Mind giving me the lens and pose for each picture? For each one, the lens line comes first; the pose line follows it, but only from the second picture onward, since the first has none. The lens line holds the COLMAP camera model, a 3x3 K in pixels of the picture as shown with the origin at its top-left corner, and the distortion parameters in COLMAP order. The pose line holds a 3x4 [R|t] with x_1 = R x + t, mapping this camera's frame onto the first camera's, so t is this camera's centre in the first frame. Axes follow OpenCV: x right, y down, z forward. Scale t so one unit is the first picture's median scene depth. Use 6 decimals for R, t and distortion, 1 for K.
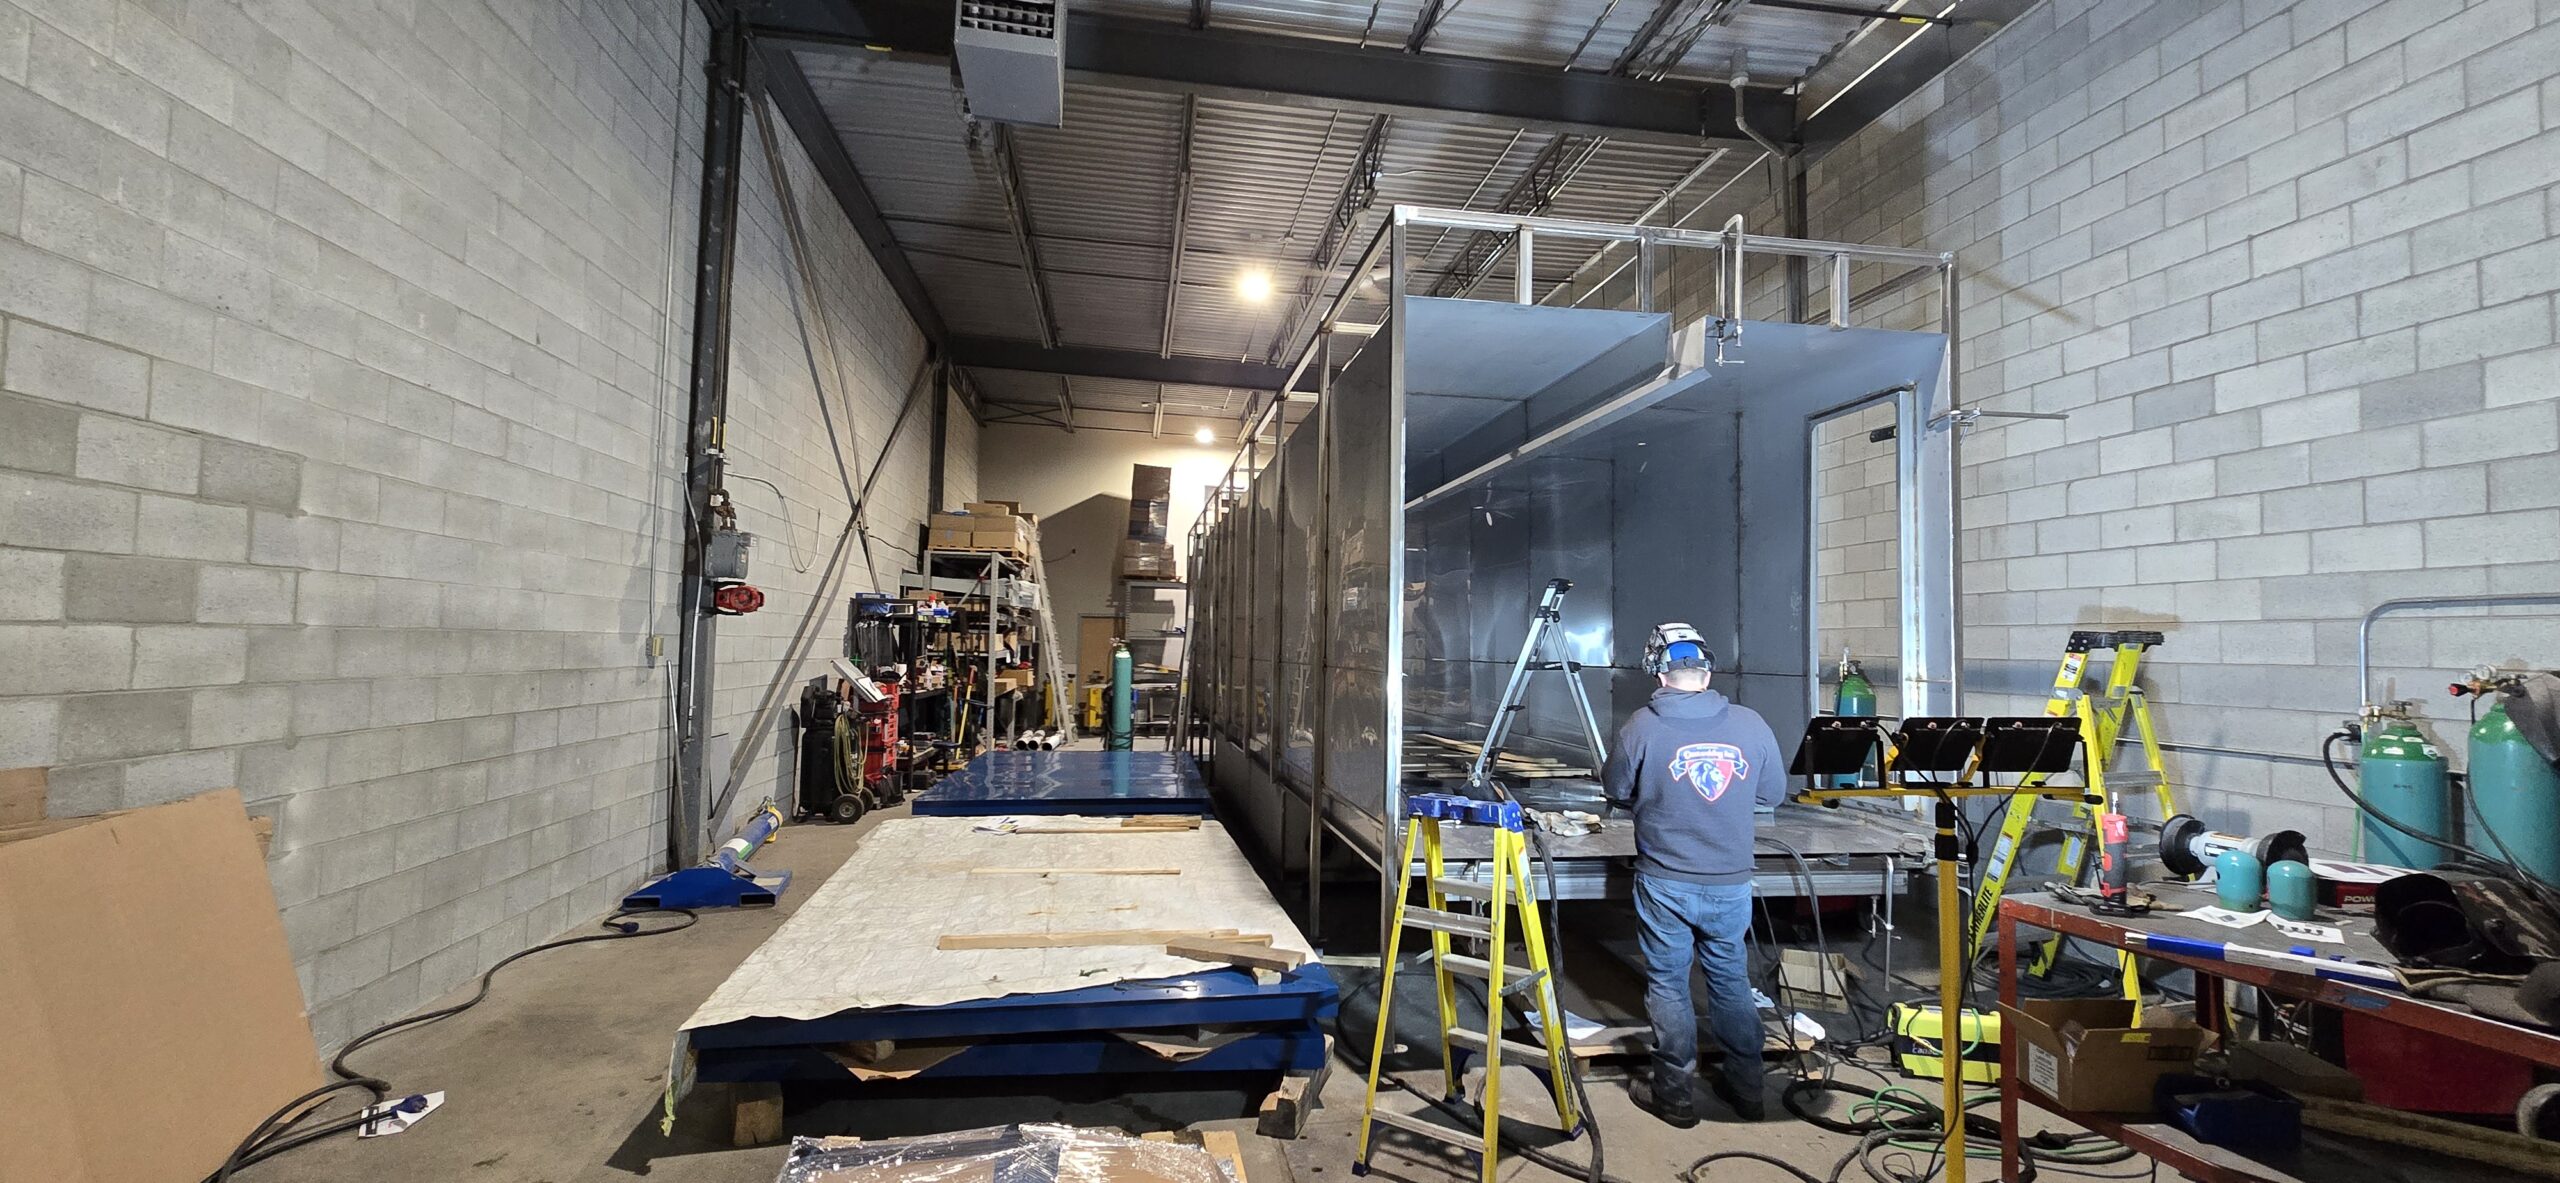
lens RADIAL K [[941.0, 0, 1271.7], [0, 941.0, 599.8], [0, 0, 1]] dist [0.000027, 0.000000]
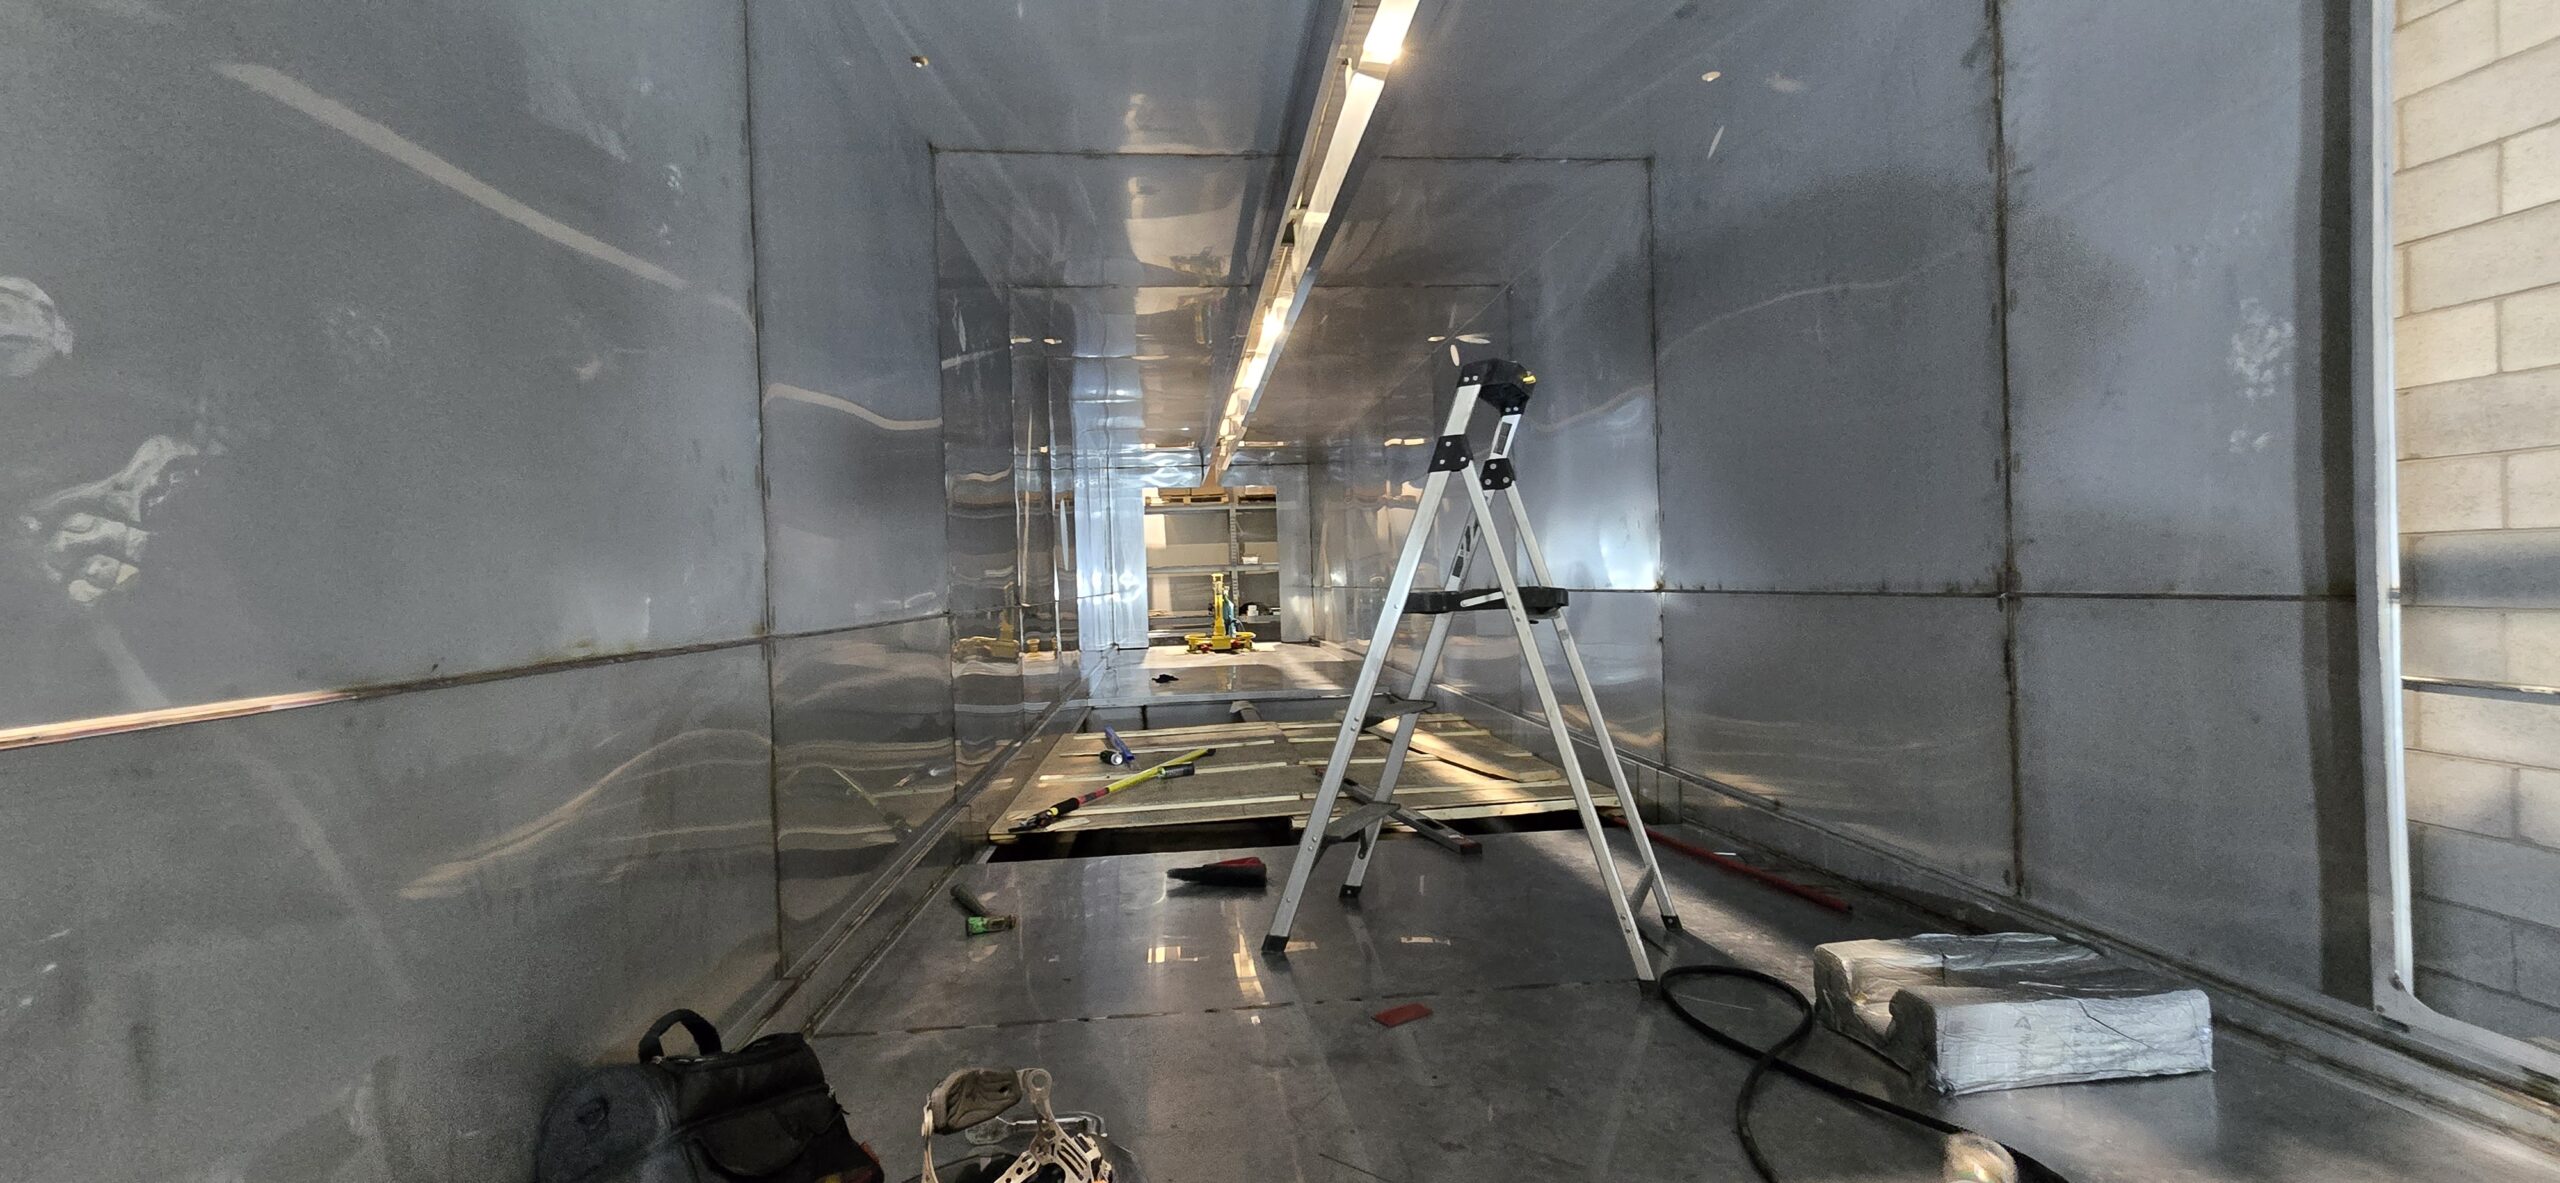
lens RADIAL K [[941.0, 0, 1278.2], [0, 941.0, 594.1], [0, 0, 1]] dist [0.000027, 0.000000]
pose [[0.997252, -0.050770, -0.053954, 0.234697], [0.053961, 0.996773, 0.059431, 0.041263], [0.050763, -0.062179, 0.996773, 0.618528]]
